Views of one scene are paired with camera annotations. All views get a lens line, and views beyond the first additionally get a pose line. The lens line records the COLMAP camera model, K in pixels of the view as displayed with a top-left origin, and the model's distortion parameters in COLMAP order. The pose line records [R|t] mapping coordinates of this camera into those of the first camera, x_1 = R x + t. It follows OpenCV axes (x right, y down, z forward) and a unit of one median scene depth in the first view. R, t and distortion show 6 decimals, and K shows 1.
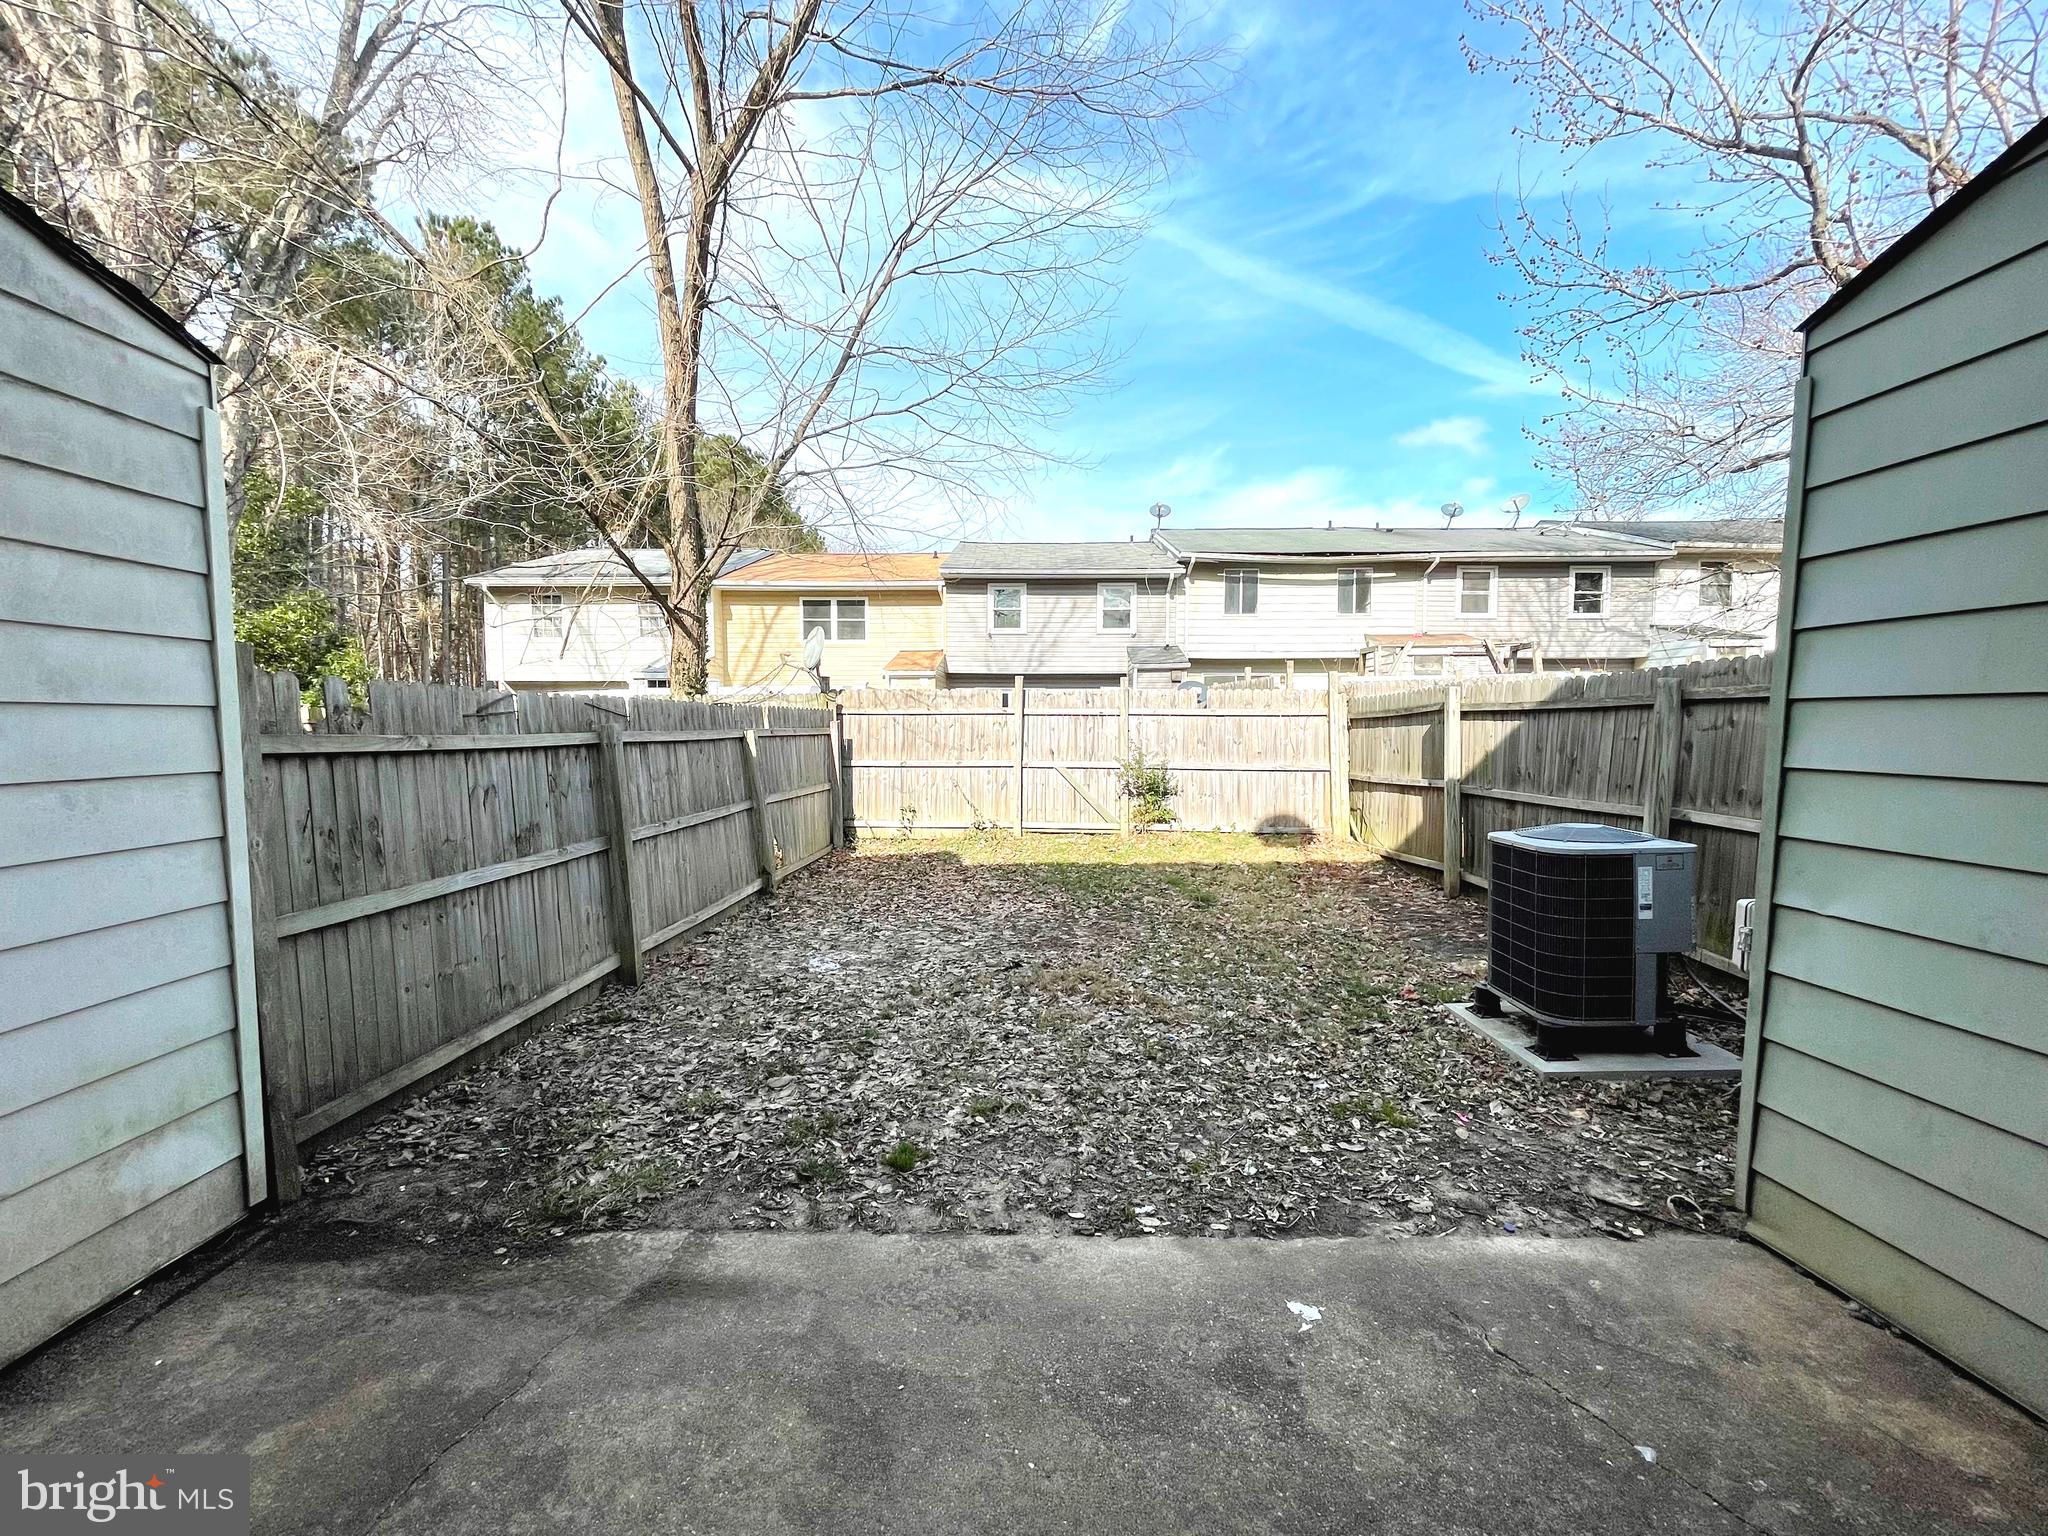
lens RADIAL K [[822.0, 0, 1024.0], [0, 822.0, 768.0], [0, 0, 1]] dist [-0.001987, -0.000200]
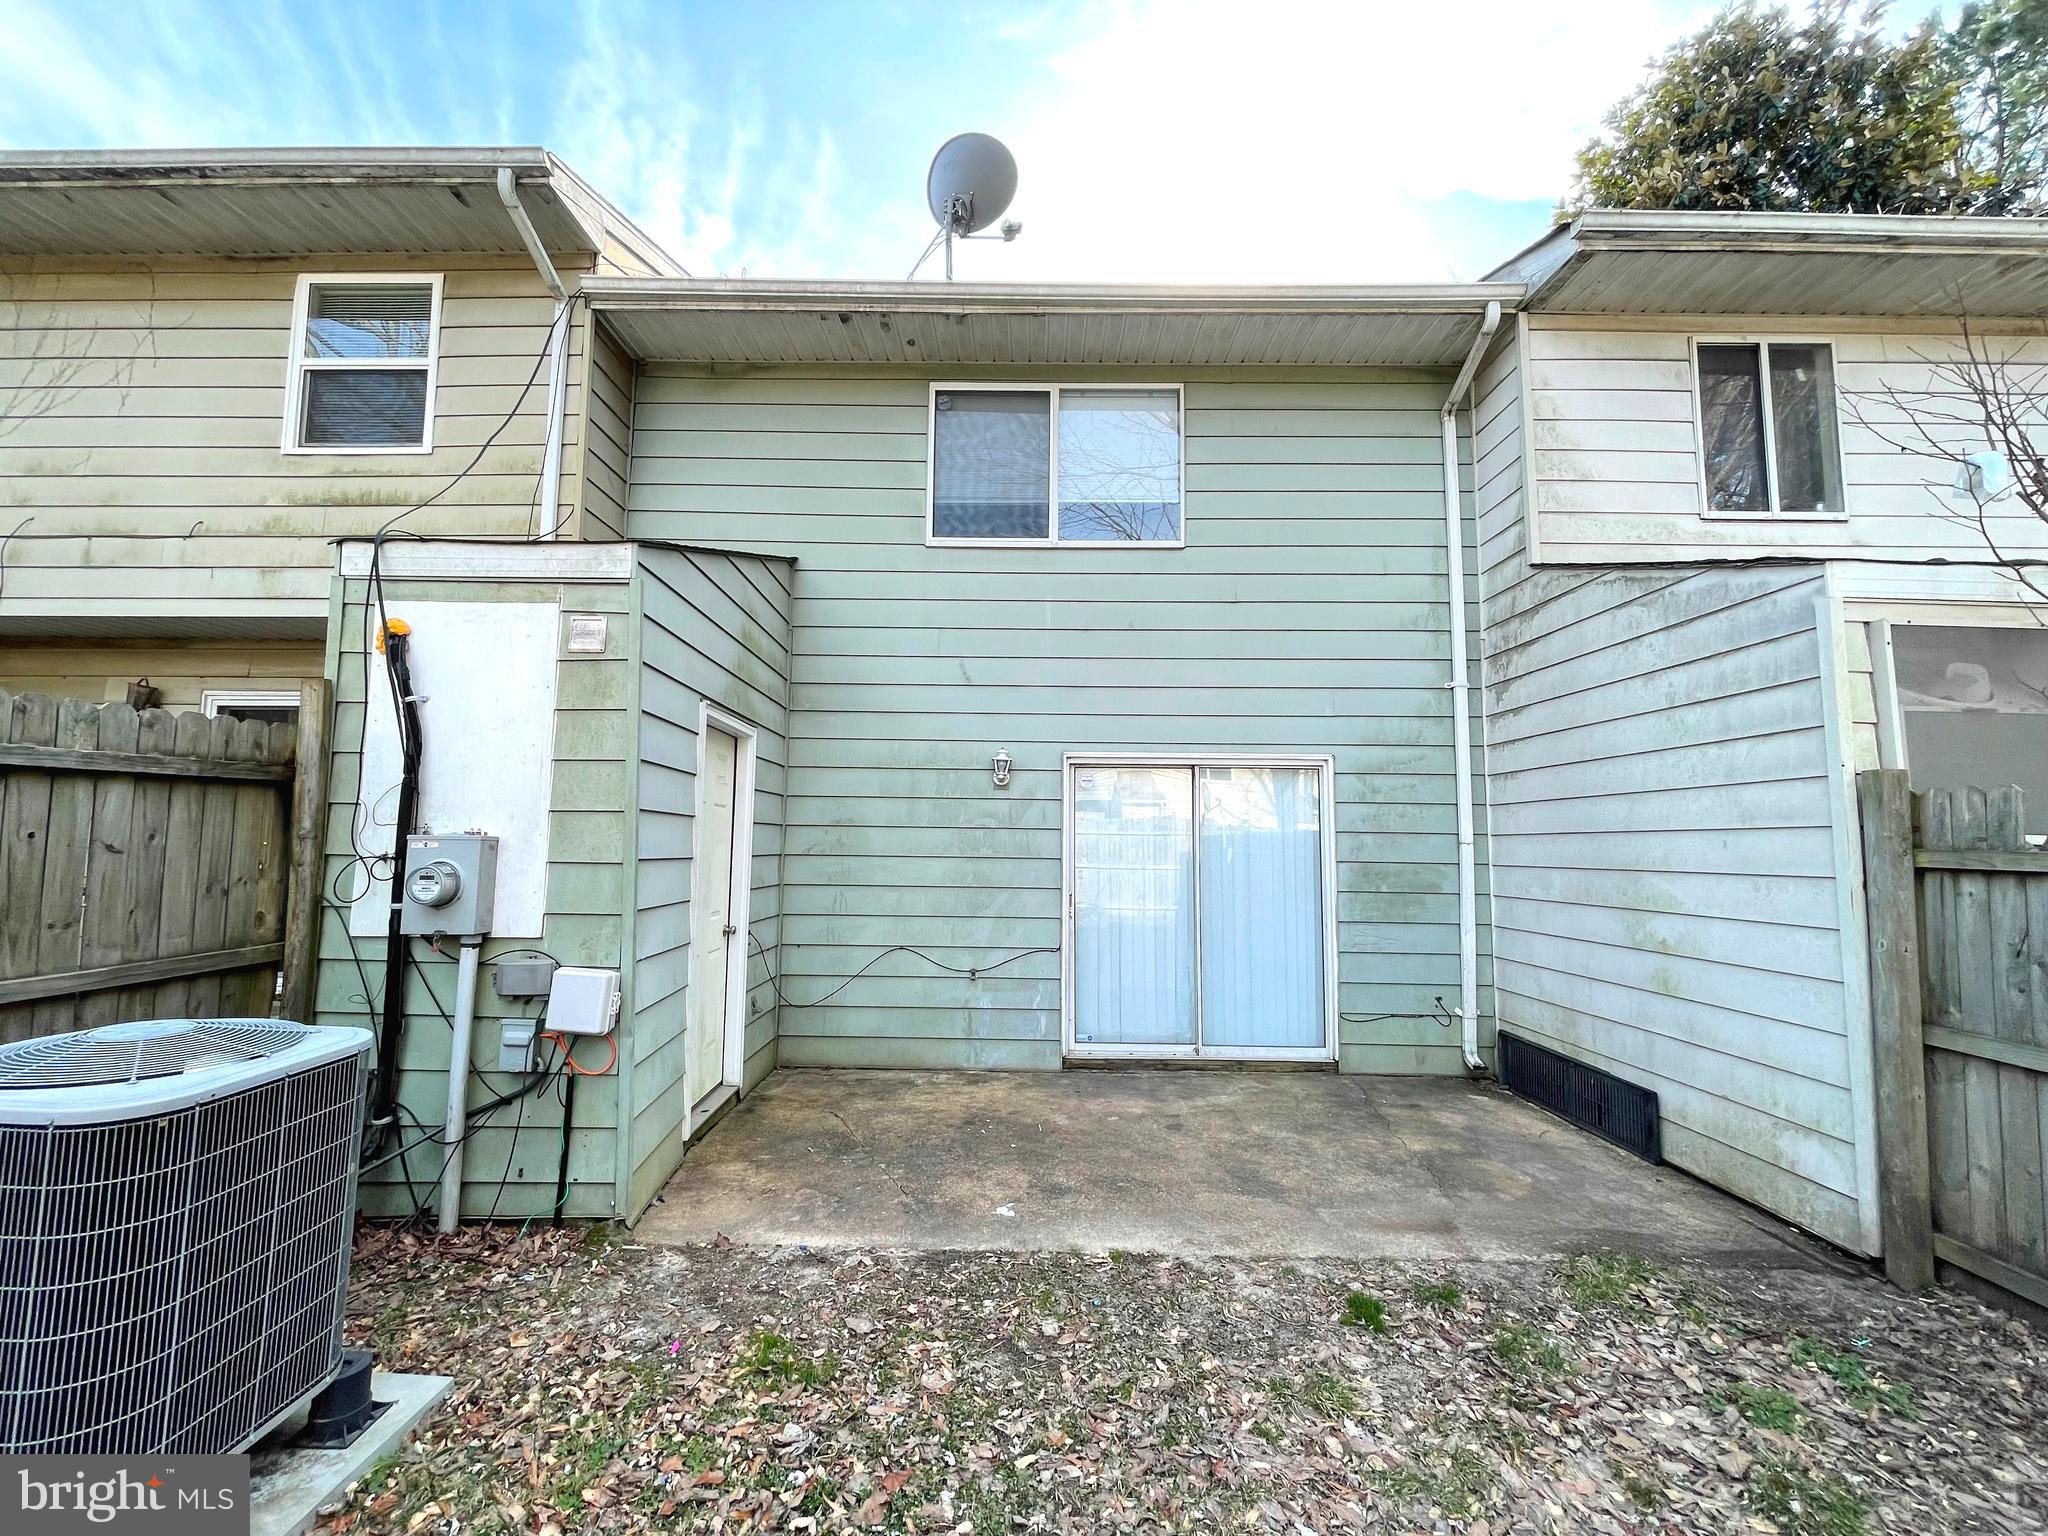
lens RADIAL K [[822.0, 0, 1024.0], [0, 822.0, 768.0], [0, 0, 1]] dist [-0.001987, -0.000200]
pose [[-0.999788, -0.012226, -0.016563, 0.319247], [-0.011545, 0.999108, -0.040630, -0.104537], [0.017044, -0.040430, -0.999037, 2.407976]]
